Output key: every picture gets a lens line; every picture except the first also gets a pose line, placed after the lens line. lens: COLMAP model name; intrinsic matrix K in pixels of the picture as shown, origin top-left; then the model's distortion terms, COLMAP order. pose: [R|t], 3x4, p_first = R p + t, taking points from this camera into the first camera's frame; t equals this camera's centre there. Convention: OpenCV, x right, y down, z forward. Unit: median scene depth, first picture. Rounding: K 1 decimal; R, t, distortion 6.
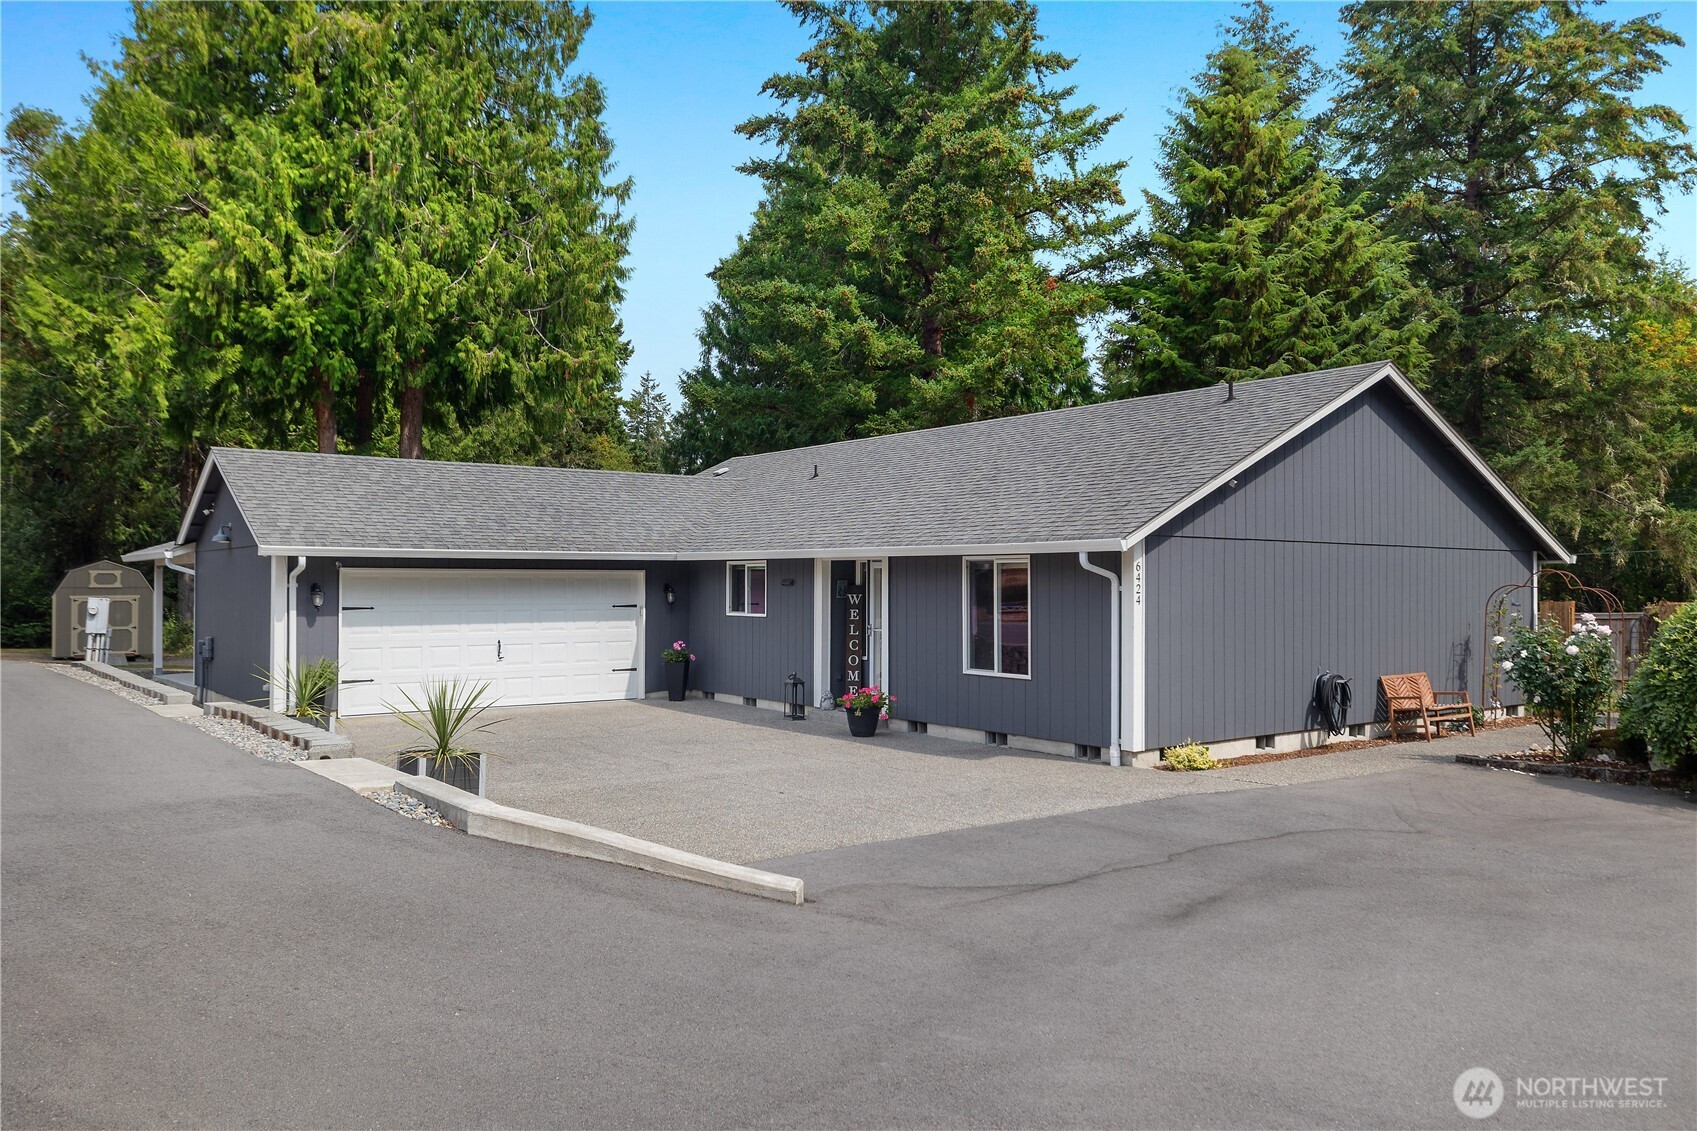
lens RADIAL K [[1217.3, 0, 844.9], [0, 1217.3, 564.1], [0, 0, 1]] dist [-0.006895, -0.001772]
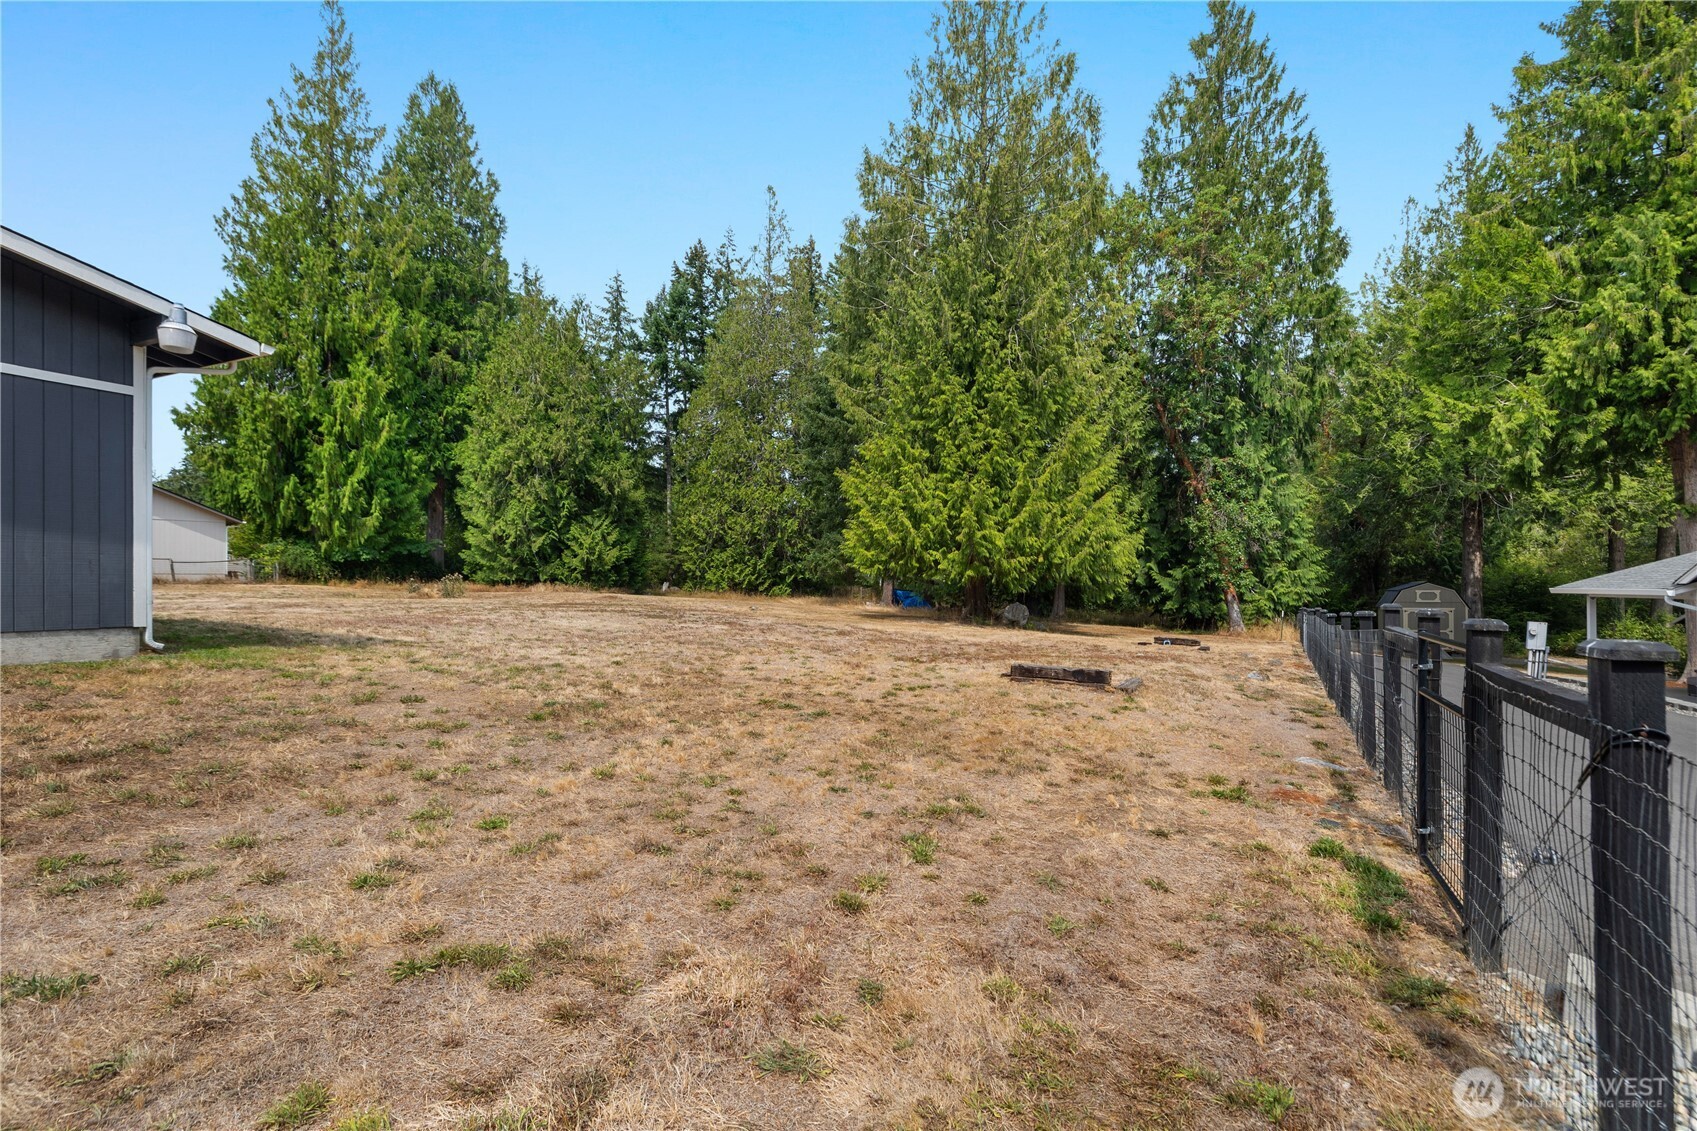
lens RADIAL K [[768.3, 0, 851.7], [0, 768.3, 575.4], [0, 0, 1]] dist [0.004310, -0.000005]
pose [[0.477811, -0.014033, -0.878351, -0.191460], [0.015596, 0.999850, -0.007490, -0.020754], [0.878324, -0.010120, 0.477958, -0.017718]]
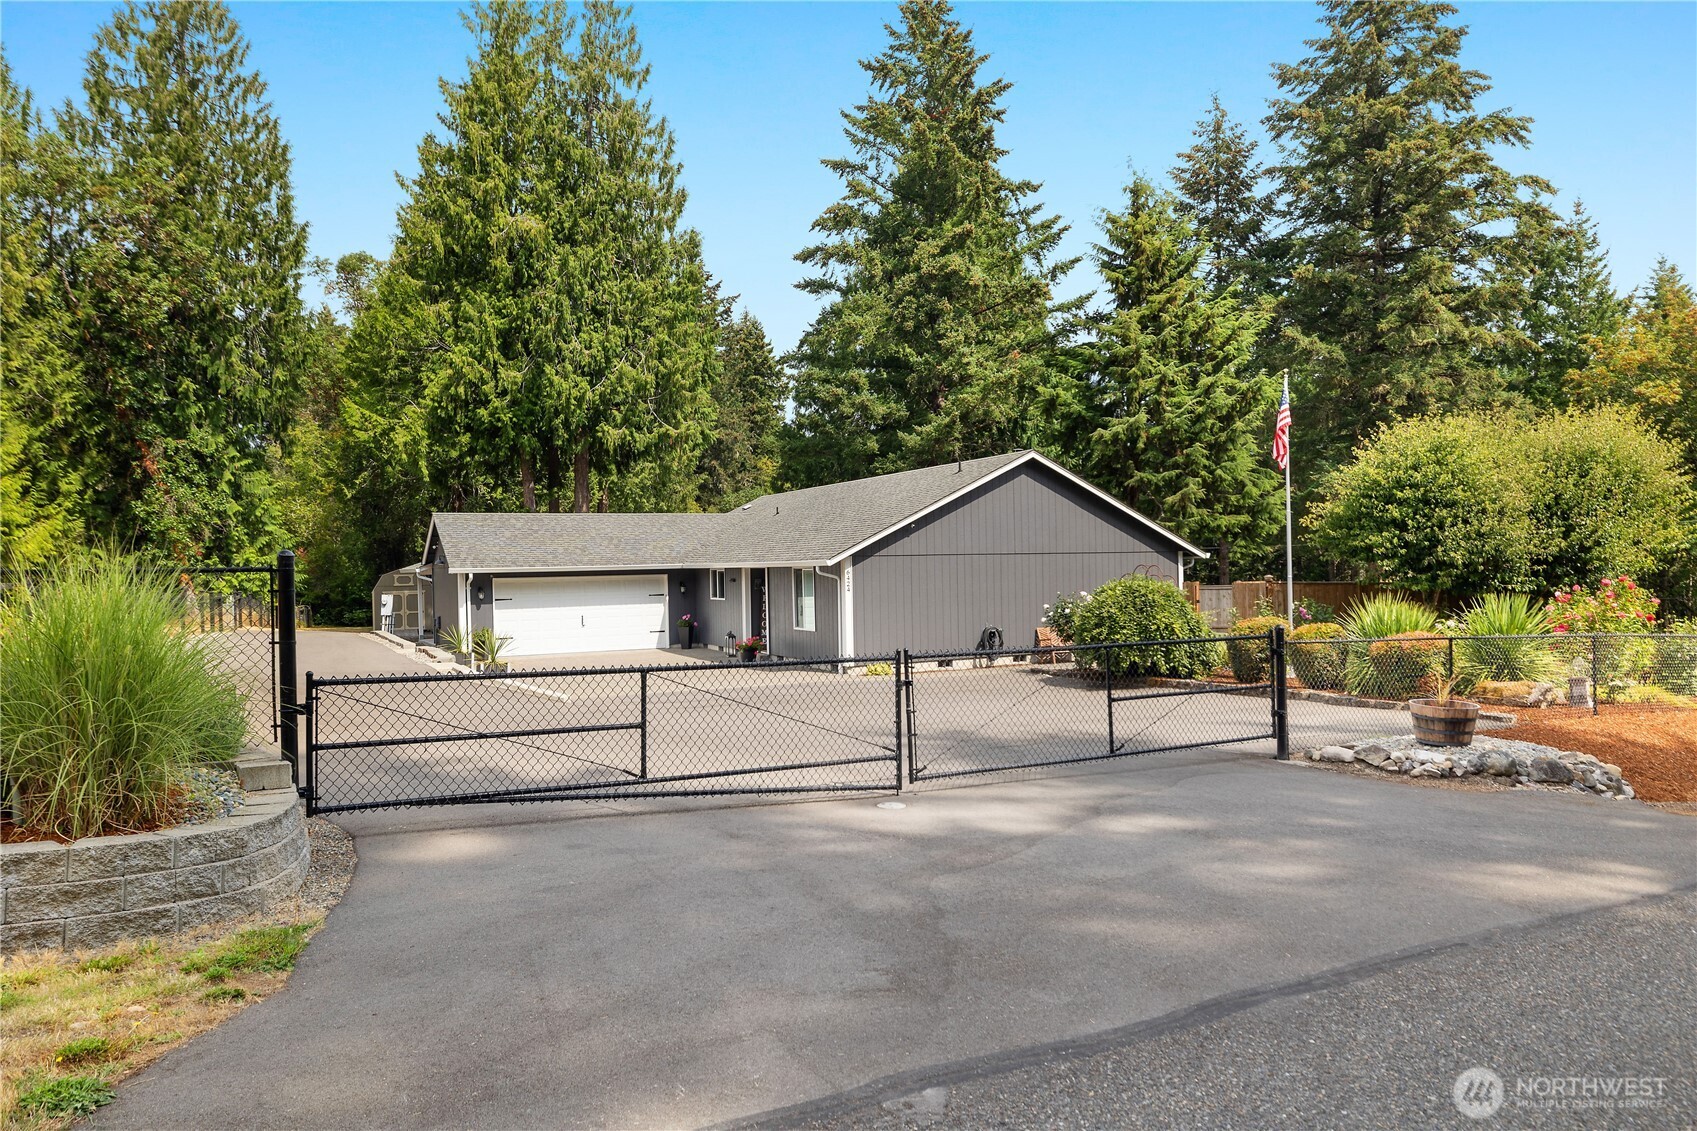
lens RADIAL K [[1084.4, 0, 854.1], [0, 1084.4, 568.7], [0, 0, 1]] dist [-0.001063, -0.006163]
pose [[0.984485, -0.022454, -0.174027, 0.236830], [0.025792, 0.999524, 0.016943, -0.014056], [0.173564, -0.021168, 0.984595, -0.307061]]
